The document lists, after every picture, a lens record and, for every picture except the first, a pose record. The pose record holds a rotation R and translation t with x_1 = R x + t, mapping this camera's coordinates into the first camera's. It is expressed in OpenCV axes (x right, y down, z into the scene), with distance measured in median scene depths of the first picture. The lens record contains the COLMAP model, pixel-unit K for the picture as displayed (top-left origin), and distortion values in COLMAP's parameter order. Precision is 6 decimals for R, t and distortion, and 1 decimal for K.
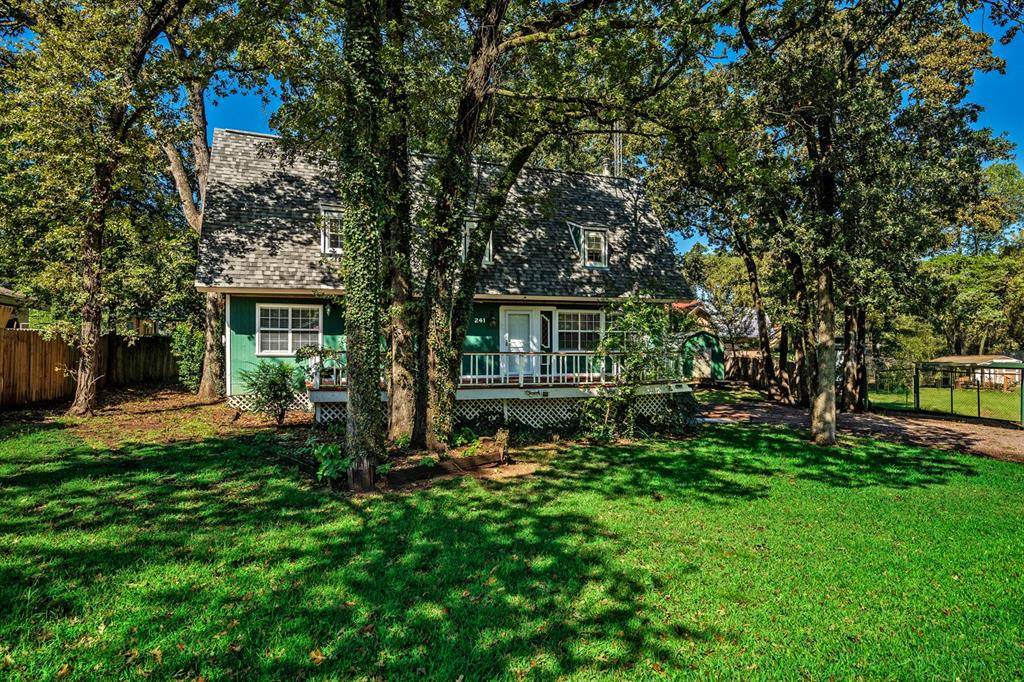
lens RADIAL K [[601.2, 0, 510.2], [0, 601.2, 342.9], [0, 0, 1]] dist [-0.006206, -0.000653]
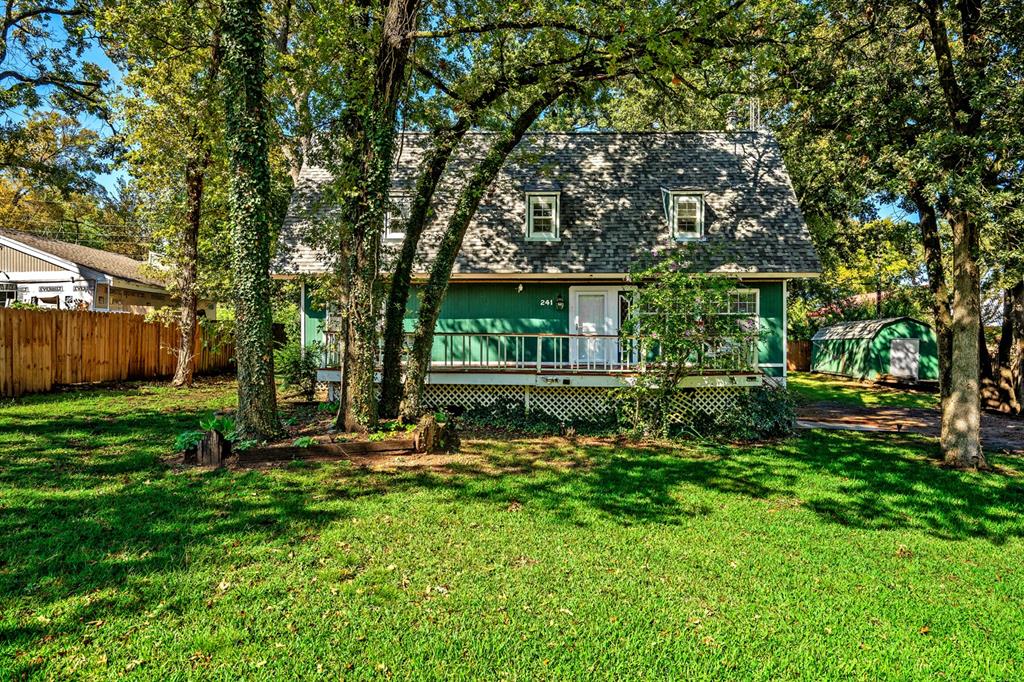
lens RADIAL K [[601.2, 0, 512.6], [0, 601.2, 337.1], [0, 0, 1]] dist [-0.006206, -0.000653]
pose [[0.923717, 0.001725, -0.383073, 0.248135], [-0.002306, 0.999997, -0.001058, 0.016620], [0.383070, 0.001861, 0.923718, 0.124978]]
